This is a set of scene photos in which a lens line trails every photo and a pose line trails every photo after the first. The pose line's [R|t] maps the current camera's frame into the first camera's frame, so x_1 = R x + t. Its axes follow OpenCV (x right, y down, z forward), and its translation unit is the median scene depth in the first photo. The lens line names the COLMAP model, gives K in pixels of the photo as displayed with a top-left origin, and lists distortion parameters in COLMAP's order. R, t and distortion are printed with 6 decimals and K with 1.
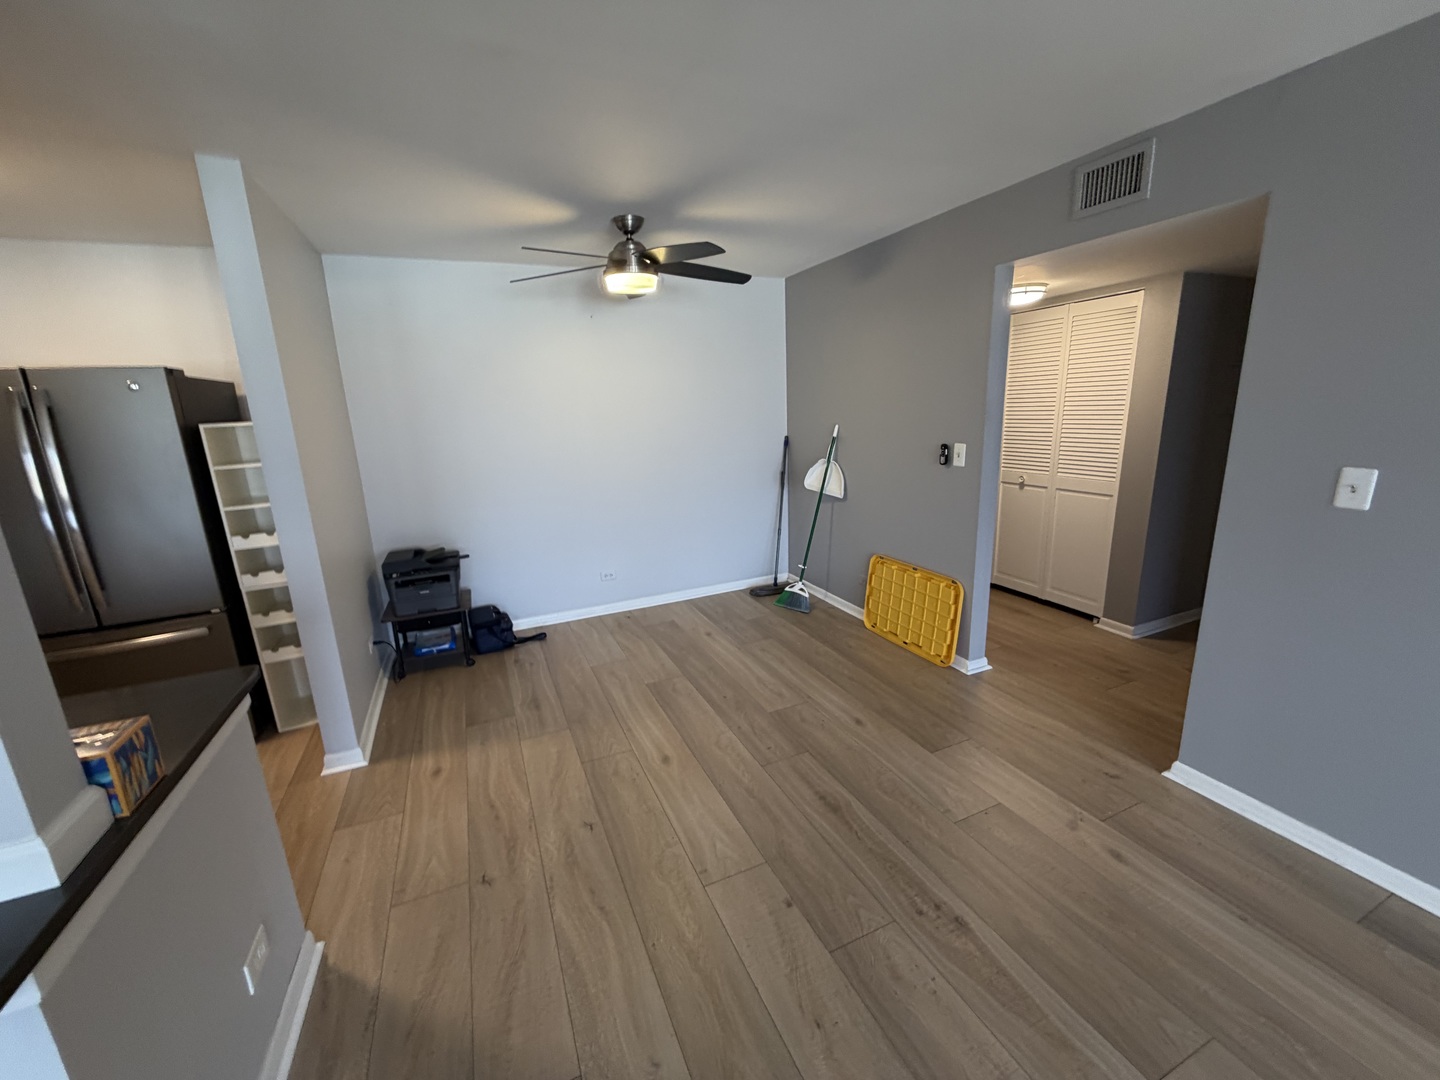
lens RADIAL K [[571.8, 0, 718.4], [0, 571.8, 543.0], [0, 0, 1]] dist [0.001115, -0.001209]
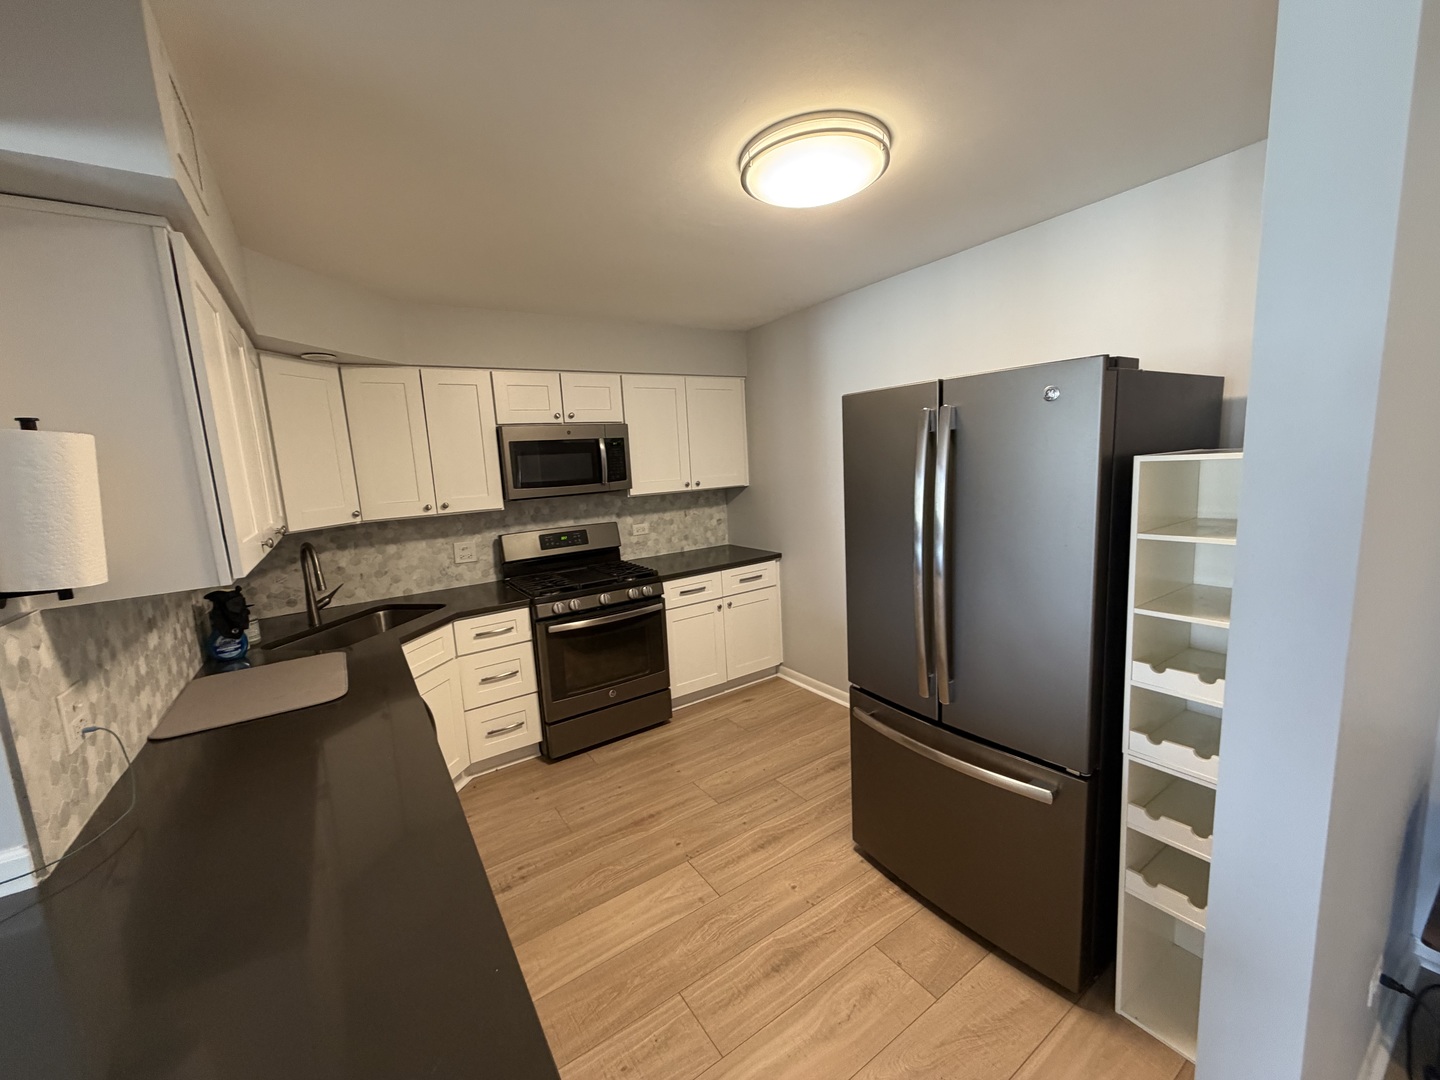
lens RADIAL K [[571.8, 0, 715.5], [0, 571.8, 536.9], [0, 0, 1]] dist [0.001115, -0.001209]
pose [[0.170493, 0.164772, -0.971485, -0.433392], [-0.185411, 0.973673, 0.132604, -0.129682], [0.967758, 0.157516, 0.196555, 0.517007]]
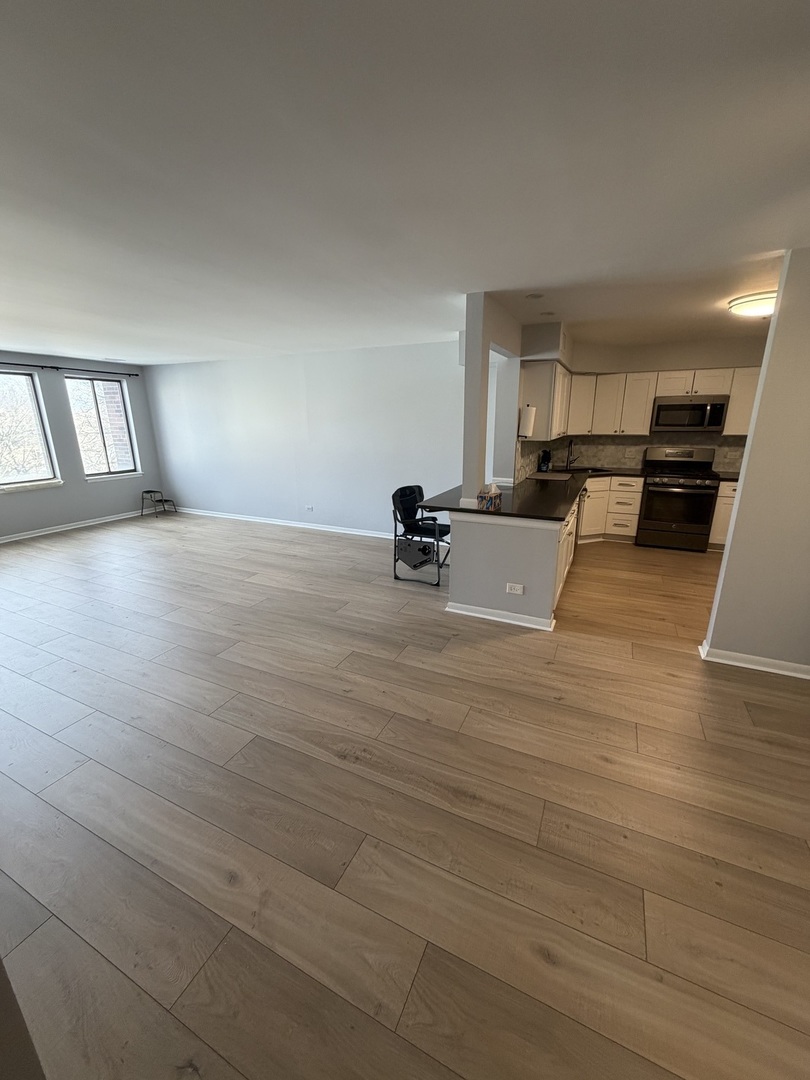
lens RADIAL K [[428.8, 0, 407.9], [0, 428.8, 538.8], [0, 0, 1]] dist [0.001115, -0.001209]
pose [[-0.754439, 0.222658, -0.617450, 0.615394], [-0.118576, 0.878993, 0.461857, -0.330447], [0.645570, 0.421657, -0.636745, 1.118046]]
